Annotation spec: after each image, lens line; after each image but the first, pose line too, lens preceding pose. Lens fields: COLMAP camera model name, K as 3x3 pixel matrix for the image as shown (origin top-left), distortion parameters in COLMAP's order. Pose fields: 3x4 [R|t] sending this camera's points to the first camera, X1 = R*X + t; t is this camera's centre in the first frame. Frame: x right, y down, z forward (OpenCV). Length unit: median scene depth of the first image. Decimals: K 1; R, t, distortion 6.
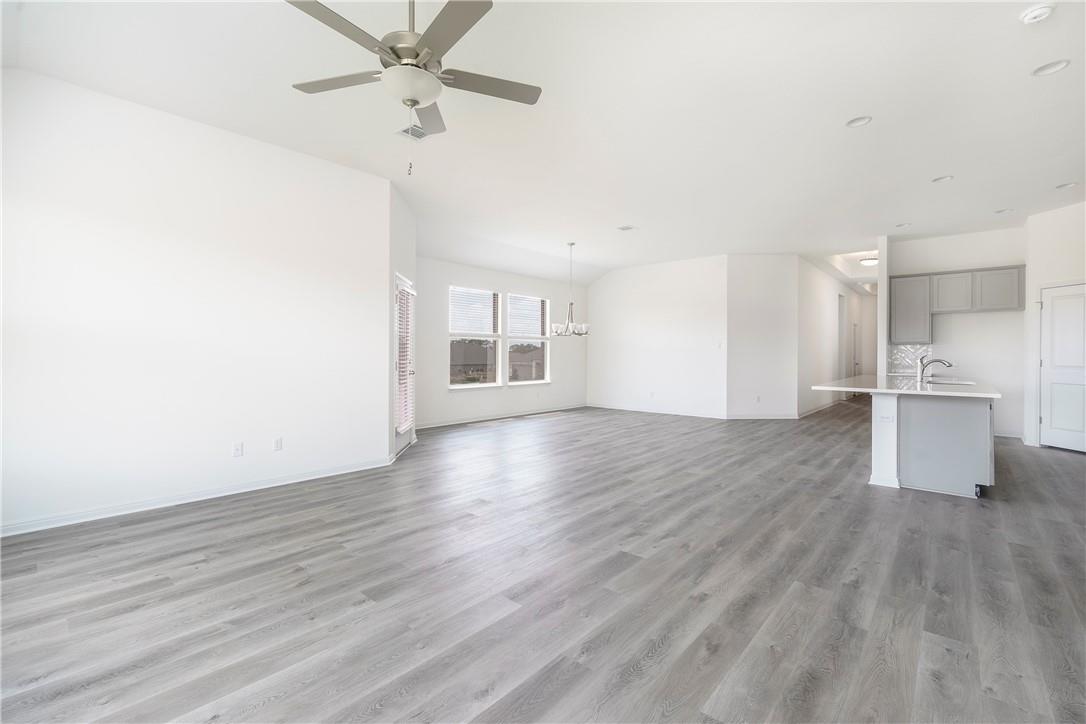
lens RADIAL K [[474.8, 0, 536.6], [0, 474.8, 357.2], [0, 0, 1]] dist [-0.004617, -0.001093]
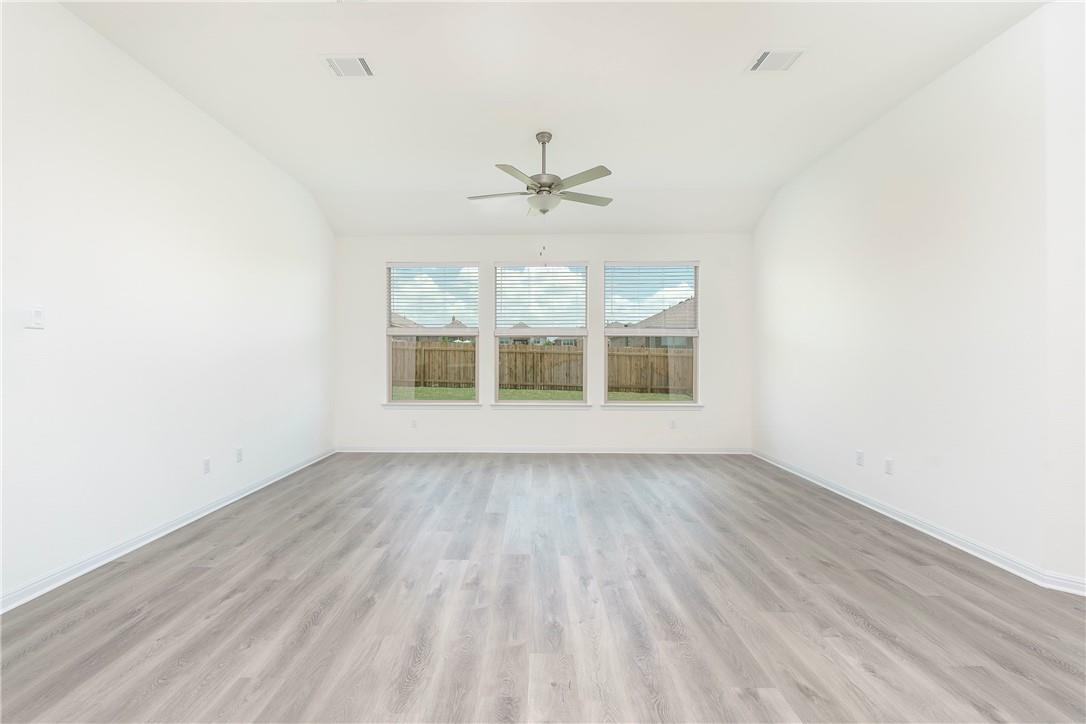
lens RADIAL K [[474.8, 0, 536.0], [0, 474.8, 359.0], [0, 0, 1]] dist [-0.004617, -0.001093]
pose [[-0.741501, -0.000499, -0.670951, 0.728040], [-0.008459, 0.999927, 0.008604, -0.015809], [0.670898, 0.012056, -0.741452, 1.806419]]
